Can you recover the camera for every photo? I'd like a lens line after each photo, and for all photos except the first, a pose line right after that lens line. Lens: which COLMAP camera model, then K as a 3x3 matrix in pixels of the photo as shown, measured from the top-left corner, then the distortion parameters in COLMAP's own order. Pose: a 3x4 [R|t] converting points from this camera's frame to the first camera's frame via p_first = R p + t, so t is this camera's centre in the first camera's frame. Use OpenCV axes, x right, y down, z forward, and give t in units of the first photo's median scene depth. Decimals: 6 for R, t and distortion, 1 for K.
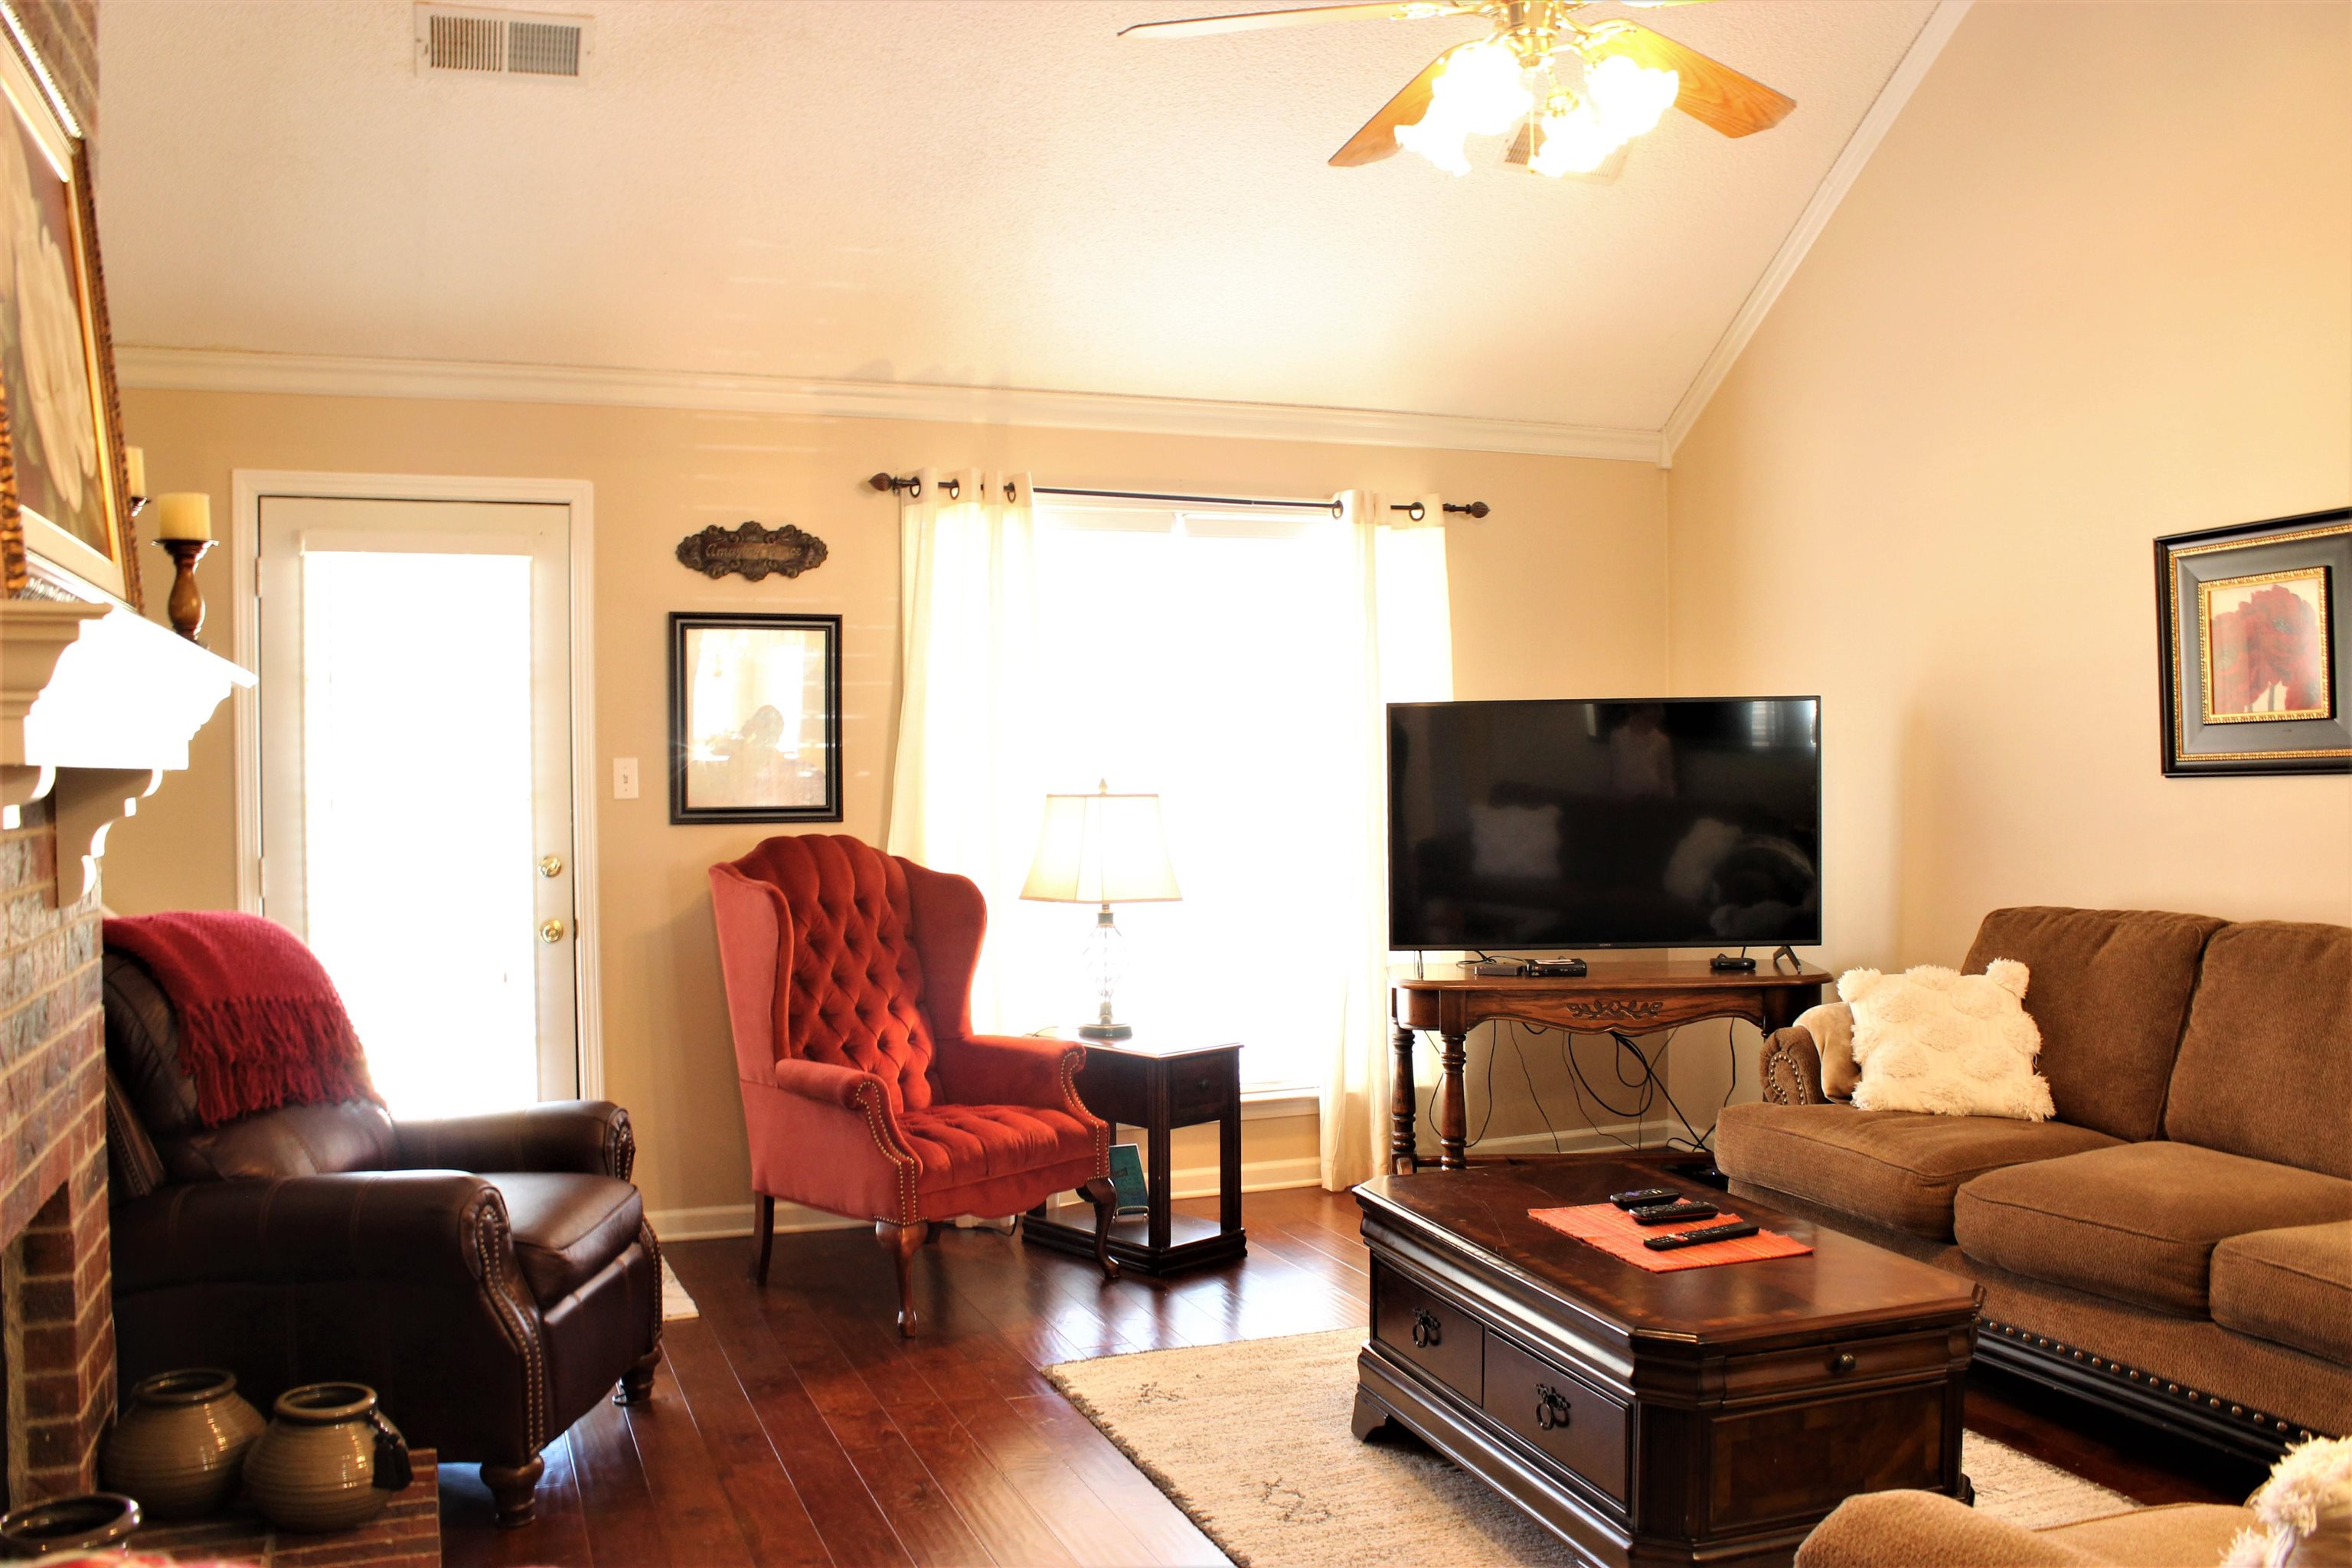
lens RADIAL K [[1979.7, 0, 1169.2], [0, 1979.7, 788.1], [0, 0, 1]] dist [-0.164691, 0.141206]
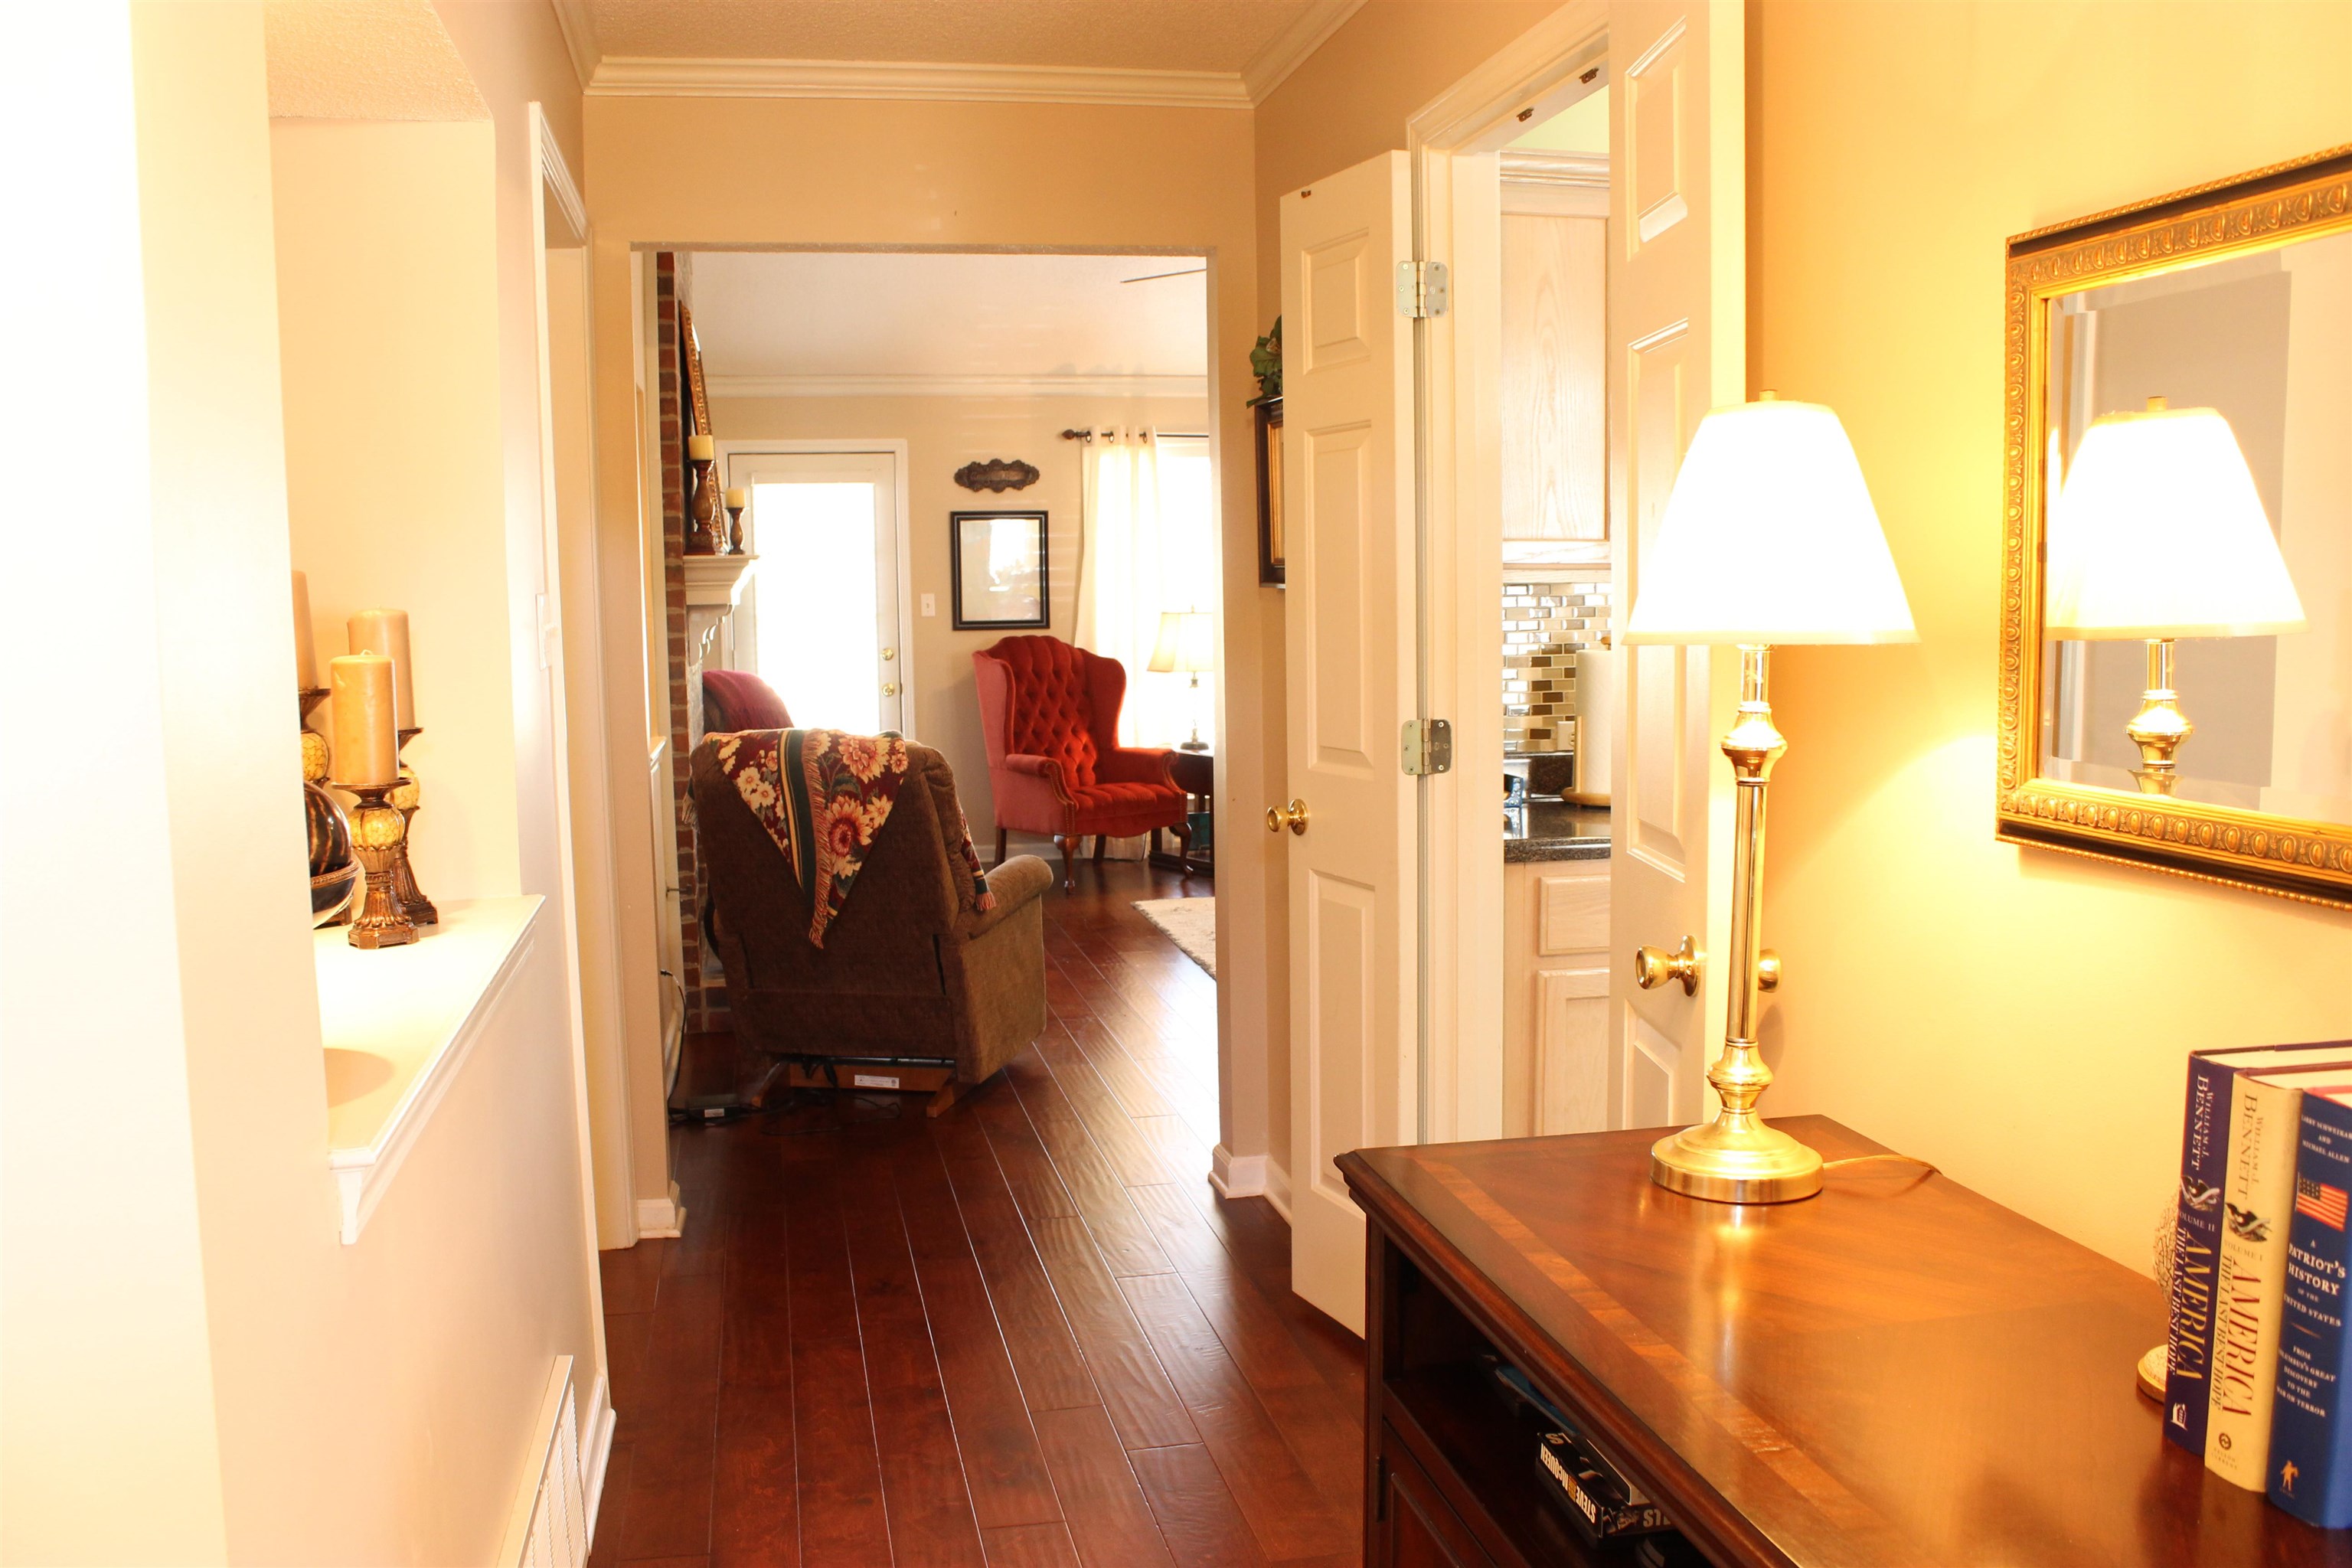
lens RADIAL K [[1979.7, 0, 1185.7], [0, 1979.7, 784.6], [0, 0, 1]] dist [-0.164691, 0.141206]
pose [[0.987806, 0.006564, -0.155552, 0.236303], [0.006980, 0.996239, 0.086367, 0.004280], [0.155534, -0.086400, 0.984045, -0.751876]]
